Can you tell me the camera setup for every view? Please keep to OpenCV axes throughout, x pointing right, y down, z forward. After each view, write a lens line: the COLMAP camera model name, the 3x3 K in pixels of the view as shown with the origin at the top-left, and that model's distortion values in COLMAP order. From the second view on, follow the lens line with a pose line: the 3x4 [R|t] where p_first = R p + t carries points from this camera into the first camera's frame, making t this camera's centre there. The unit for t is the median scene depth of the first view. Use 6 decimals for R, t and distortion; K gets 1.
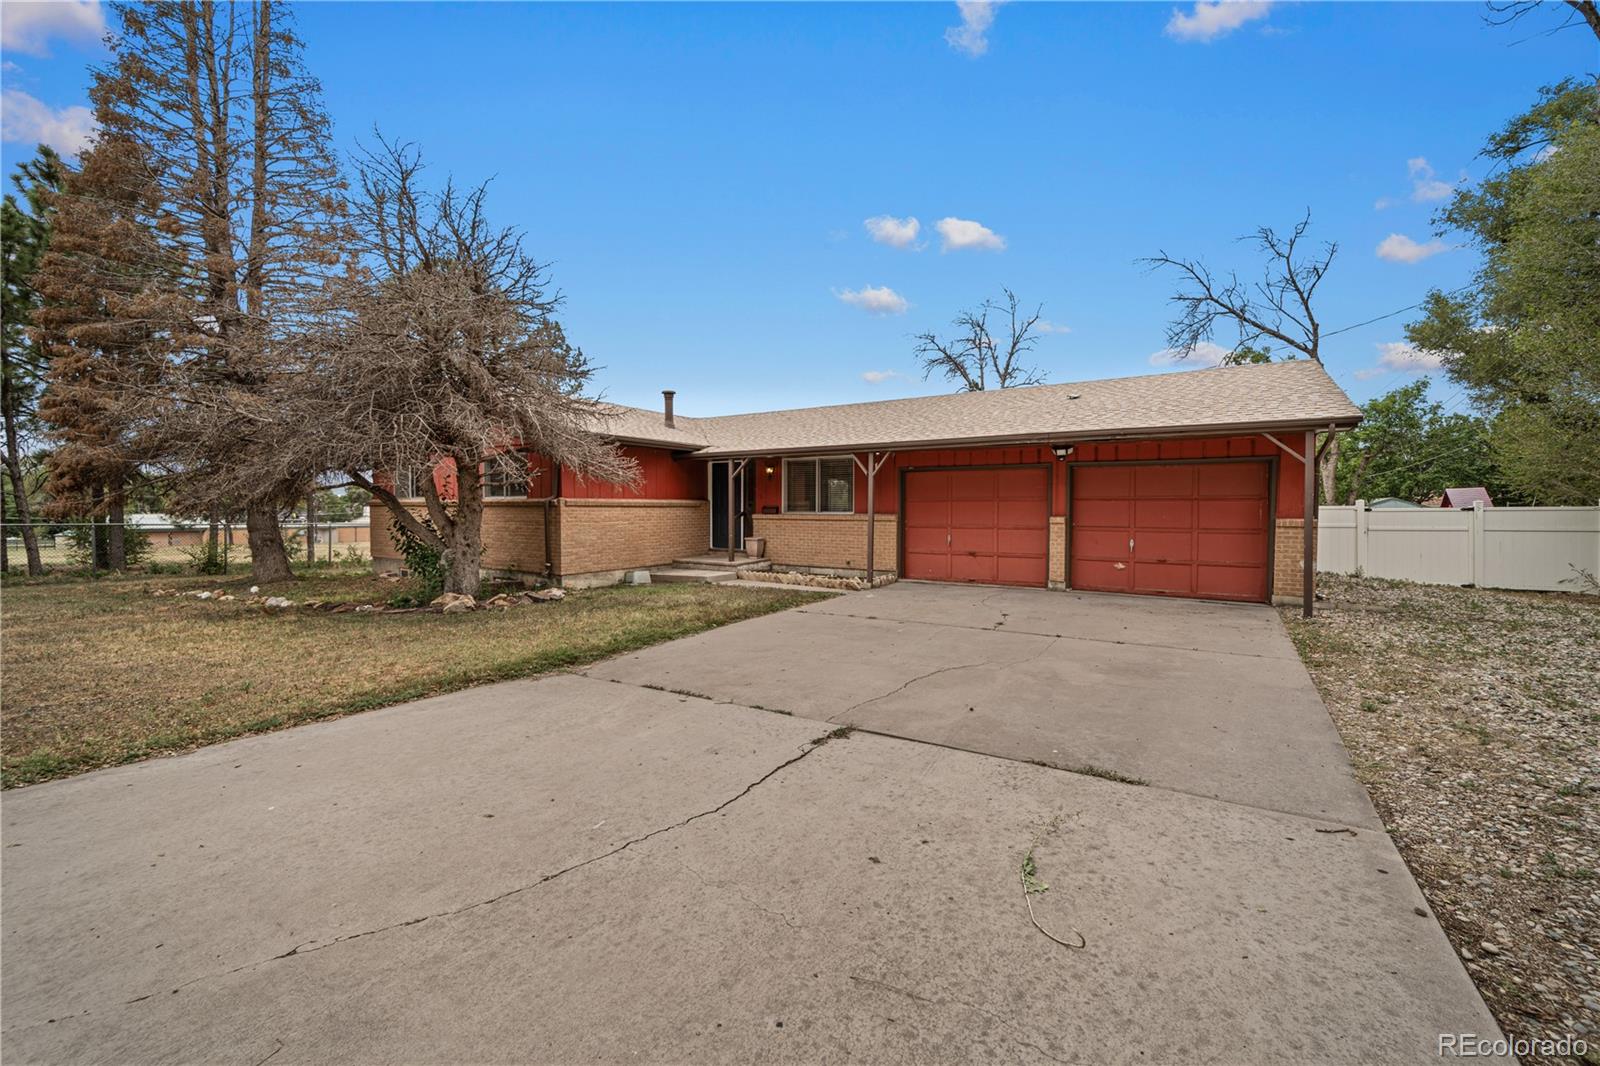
lens RADIAL K [[656.5, 0, 794.6], [0, 656.5, 523.1], [0, 0, 1]] dist [-0.000685, -0.000126]
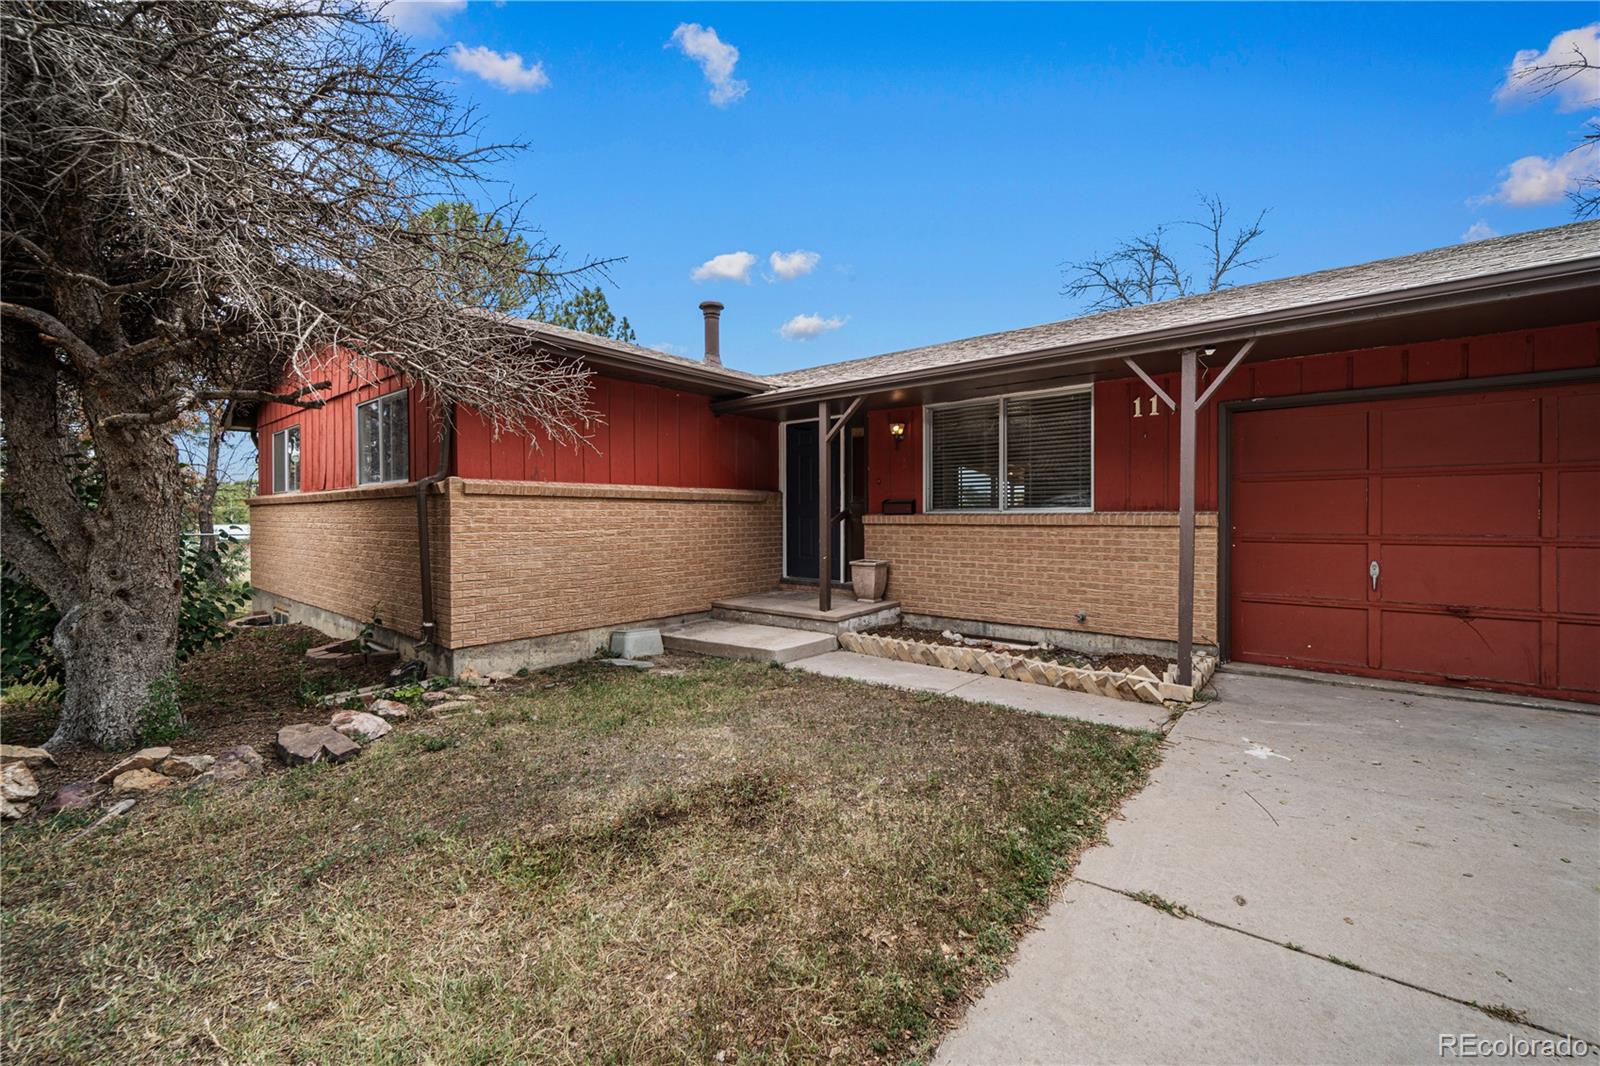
lens RADIAL K [[656.5, 0, 794.6], [0, 656.5, 523.1], [0, 0, 1]] dist [-0.000685, -0.000126]
pose [[0.993616, -0.003139, -0.112775, -0.062624], [0.001541, 0.999897, -0.014252, 0.000017], [0.112808, 0.013987, 0.993518, 0.503899]]
